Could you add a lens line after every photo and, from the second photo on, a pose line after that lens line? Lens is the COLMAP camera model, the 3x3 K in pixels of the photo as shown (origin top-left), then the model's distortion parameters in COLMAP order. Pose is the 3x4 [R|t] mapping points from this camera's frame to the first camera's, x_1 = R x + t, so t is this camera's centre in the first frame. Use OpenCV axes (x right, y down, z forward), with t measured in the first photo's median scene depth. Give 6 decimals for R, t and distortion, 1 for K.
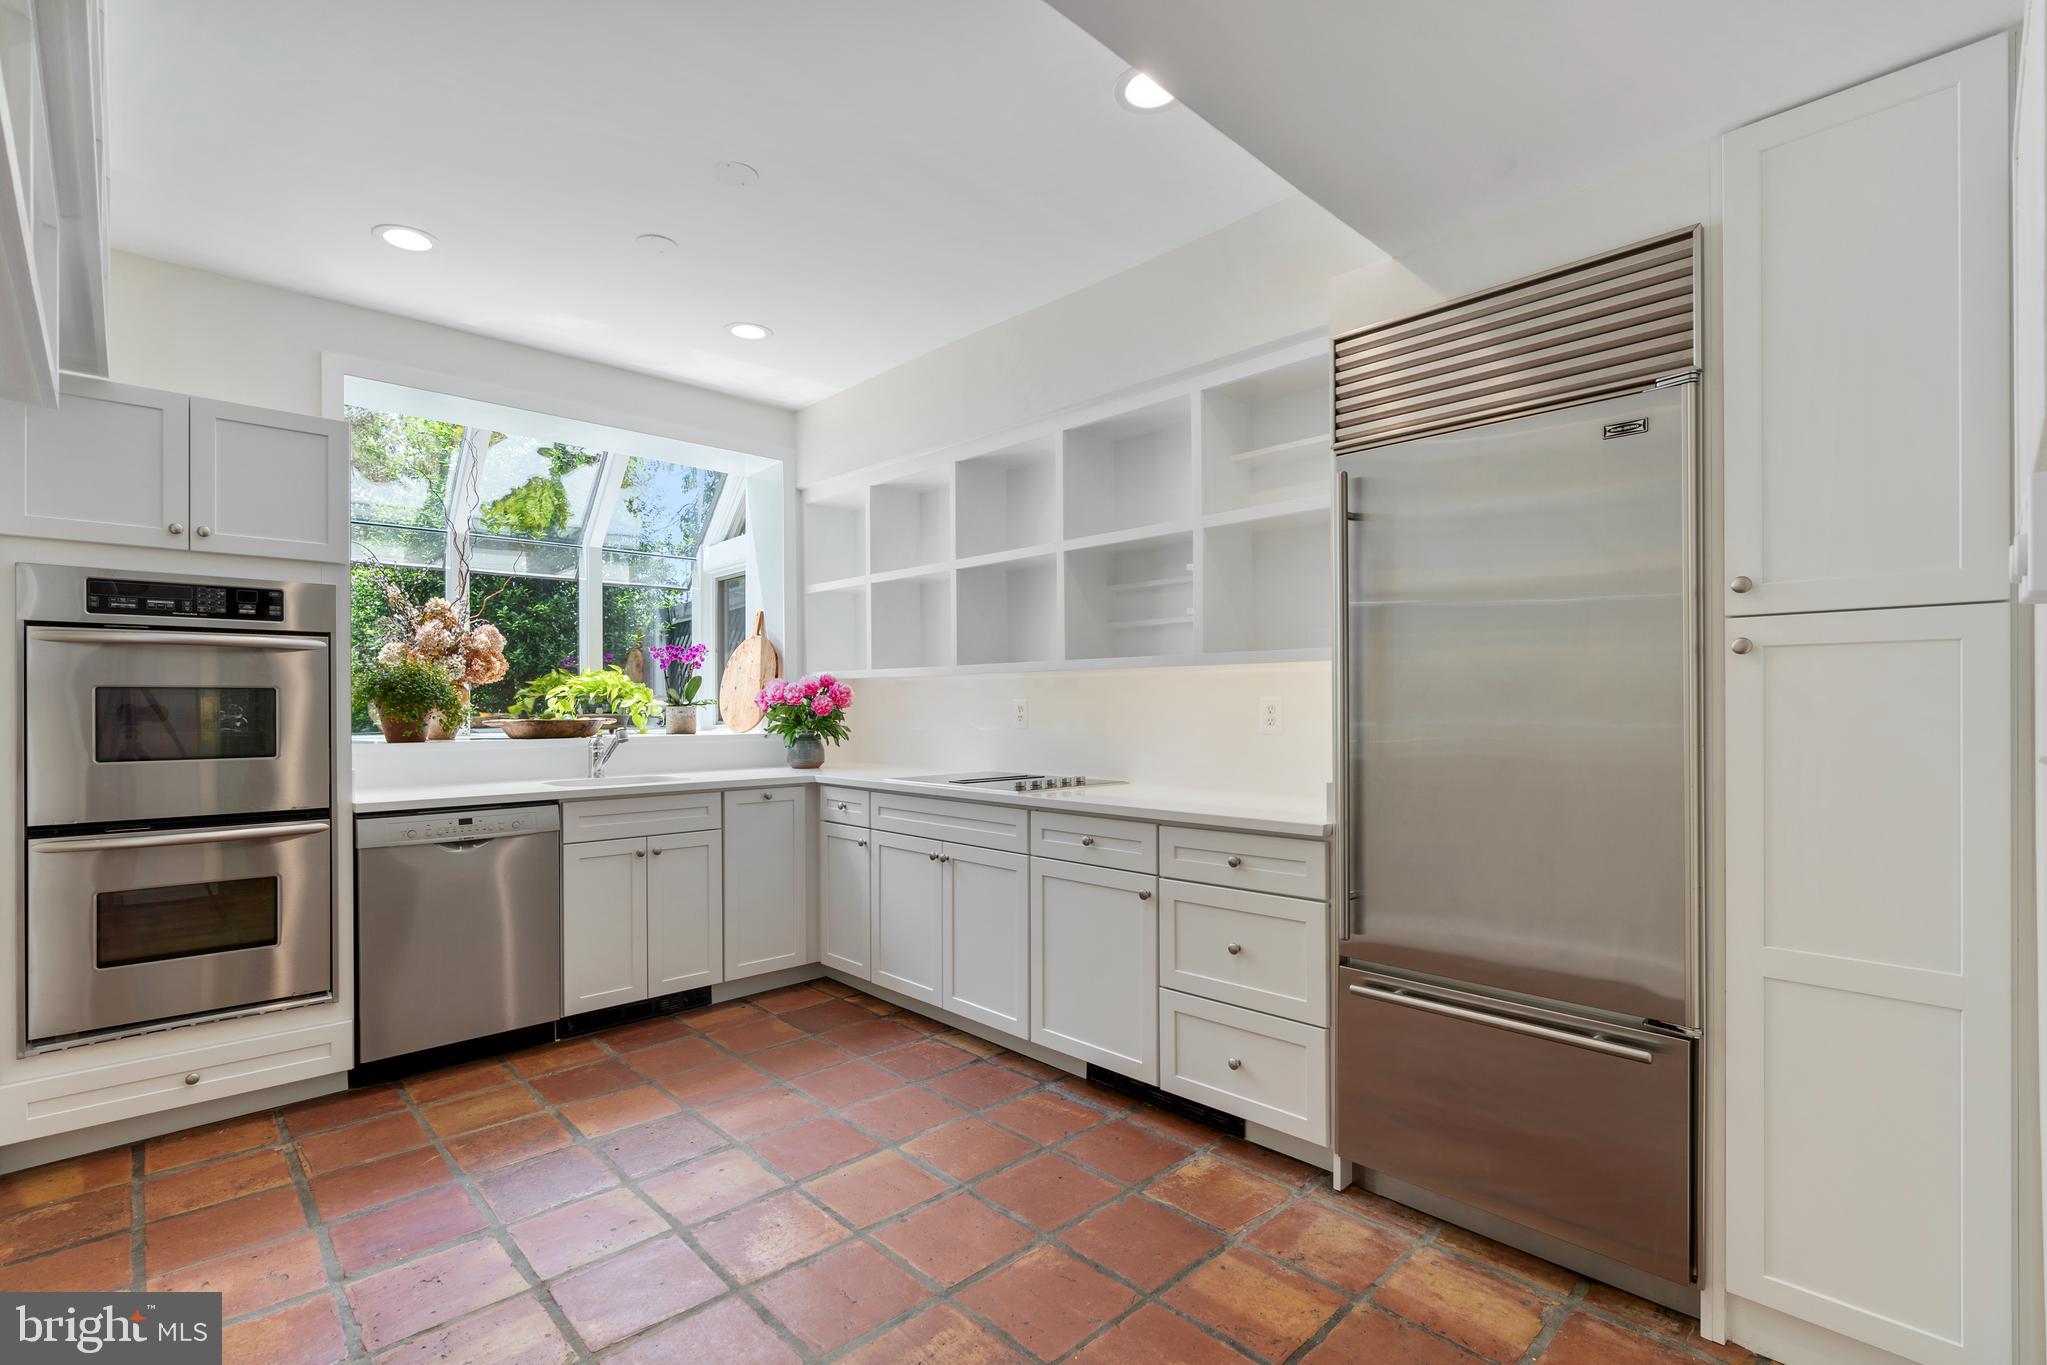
lens RADIAL K [[953.7, 0, 1018.4], [0, 953.7, 706.5], [0, 0, 1]] dist [0.001327, 0.000408]
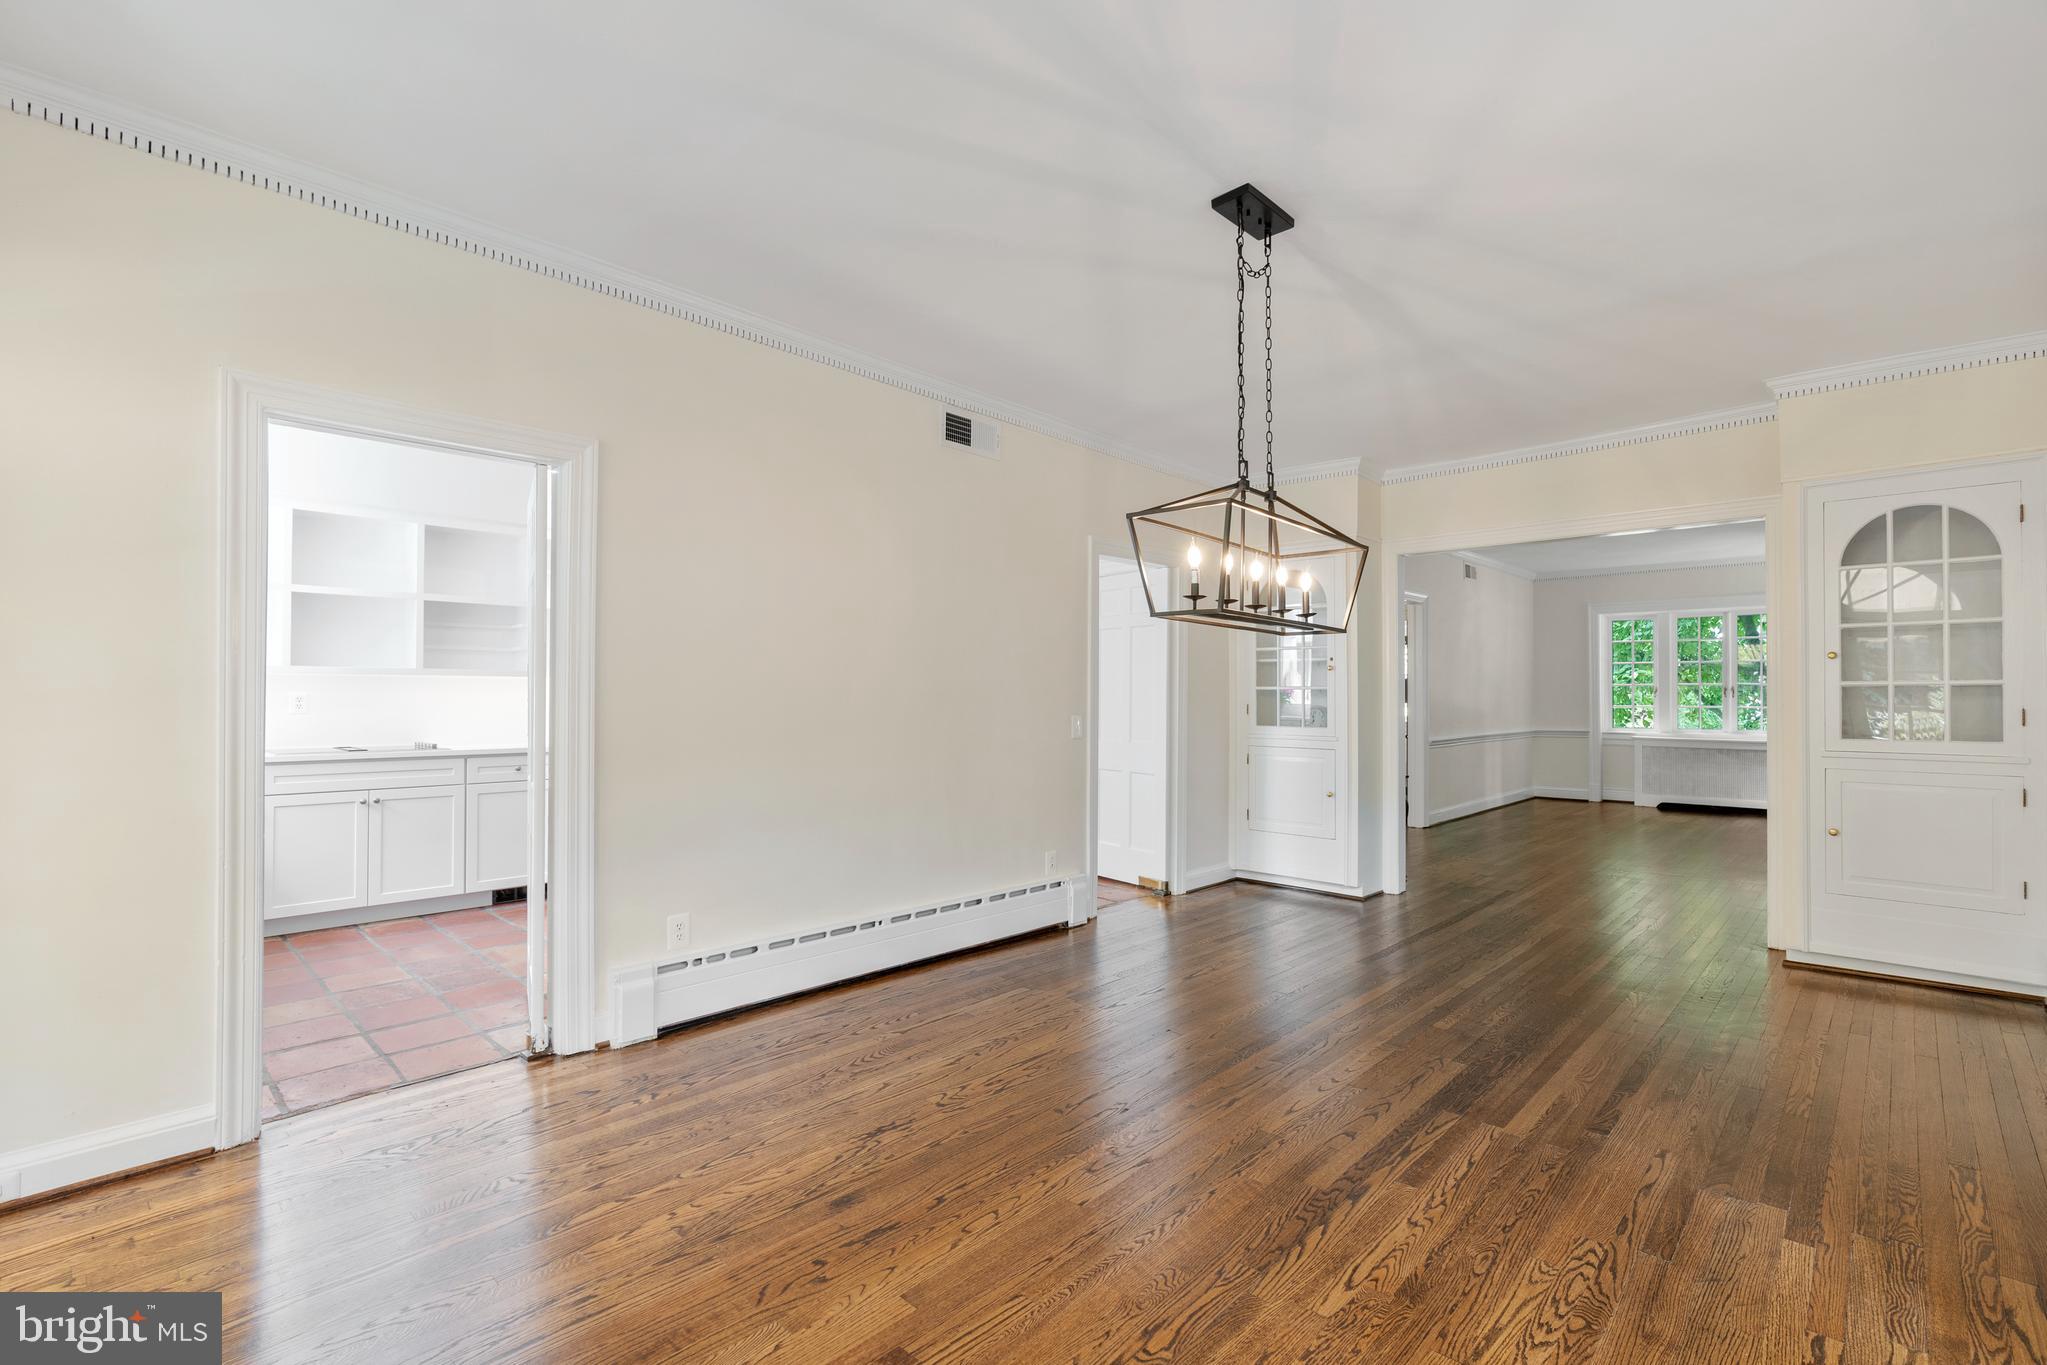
lens RADIAL K [[943.7, 0, 1023.5], [0, 943.7, 682.5], [0, 0, 1]] dist [-0.003257, -0.000346]
pose [[-0.056189, 0.012114, 0.998347, -1.997492], [-0.003275, 0.999919, -0.012317, -0.010526], [-0.998415, -0.003962, -0.056145, 0.106067]]
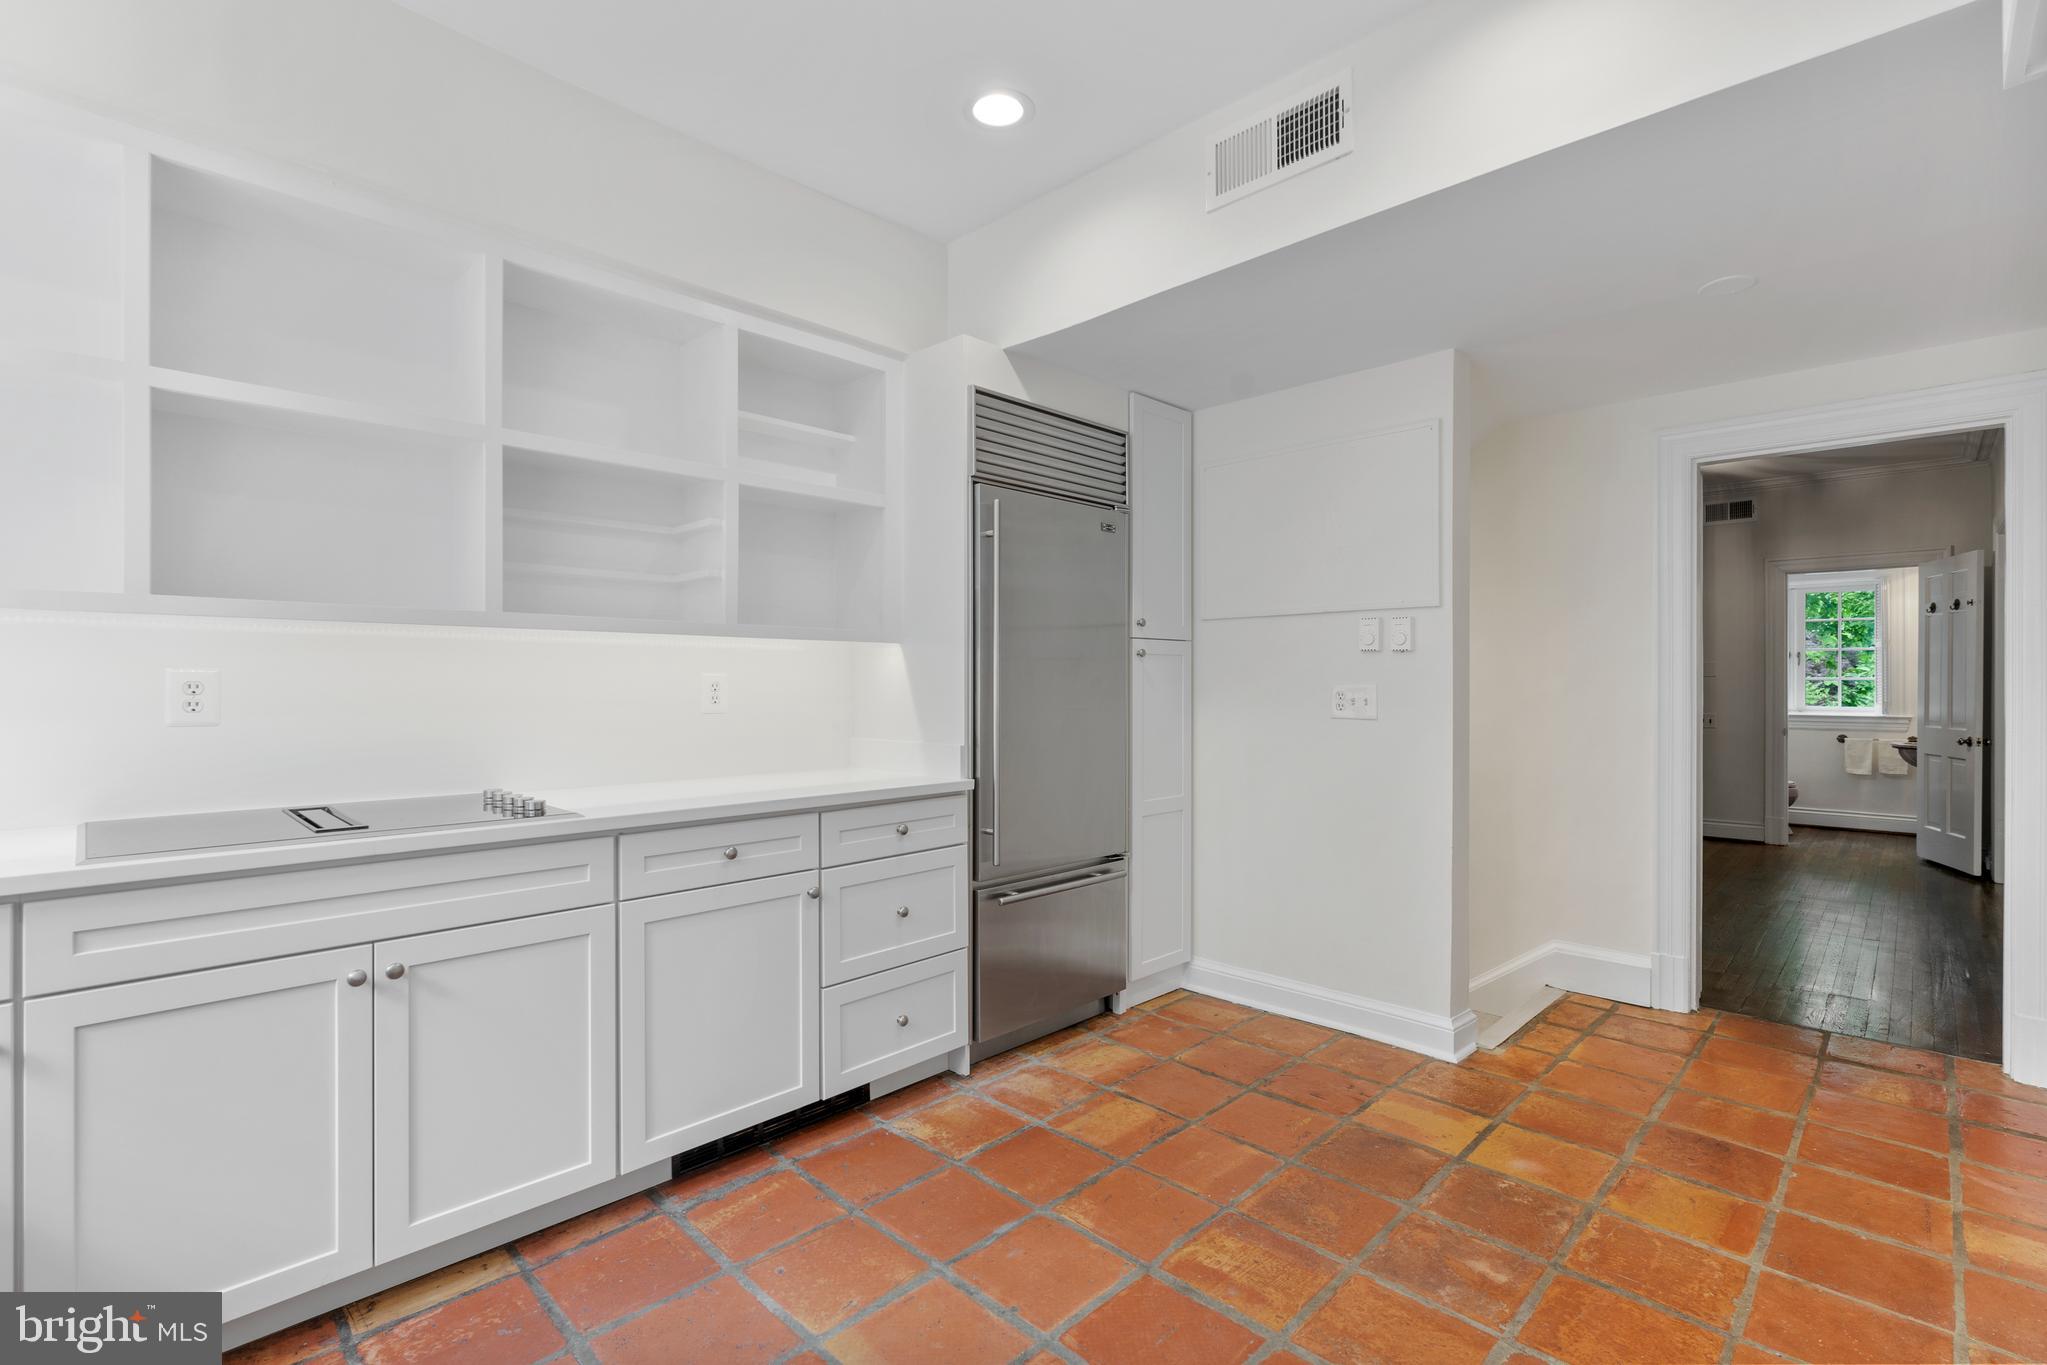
lens RADIAL K [[958.2, 0, 1023.5], [0, 958.2, 682.5], [0, 0, 1]] dist [-0.000593, 0.000092]
pose [[-0.050442, 0.001595, 0.998726, -0.783173], [0.000896, 0.999998, -0.001551, 0.000946], [-0.998727, 0.000816, -0.050443, 0.854736]]
